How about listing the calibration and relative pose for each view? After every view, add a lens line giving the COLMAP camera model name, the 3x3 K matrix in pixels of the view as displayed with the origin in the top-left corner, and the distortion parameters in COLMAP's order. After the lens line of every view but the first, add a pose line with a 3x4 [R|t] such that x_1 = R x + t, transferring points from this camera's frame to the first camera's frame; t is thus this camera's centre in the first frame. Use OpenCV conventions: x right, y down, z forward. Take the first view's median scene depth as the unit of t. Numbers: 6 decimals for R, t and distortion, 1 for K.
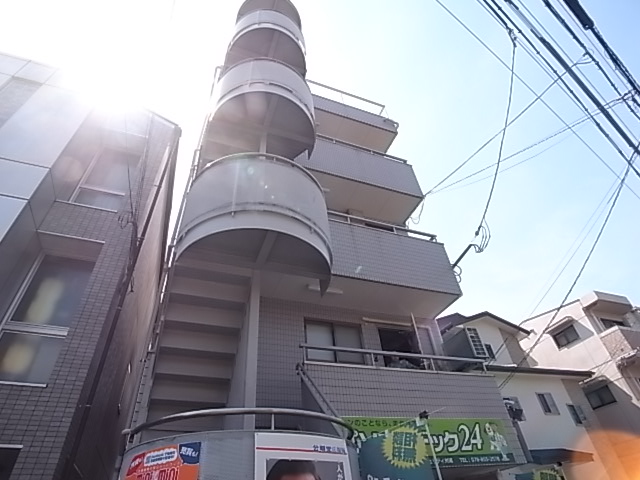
lens RADIAL K [[357.5, 0, 319.9], [0, 357.5, 241.4], [0, 0, 1]] dist [-0.064653, 0.013234]
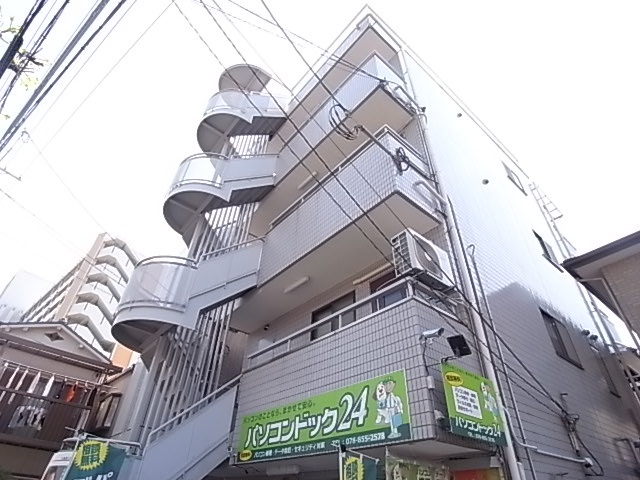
lens RADIAL K [[357.5, 0, 319.8], [0, 357.5, 236.8], [0, 0, 1]] dist [-0.064653, 0.013234]
pose [[0.331322, -0.530331, -0.780368, 1.187274], [0.578353, 0.767634, -0.276125, 0.454995], [0.745475, -0.359842, 0.561053, 0.673664]]
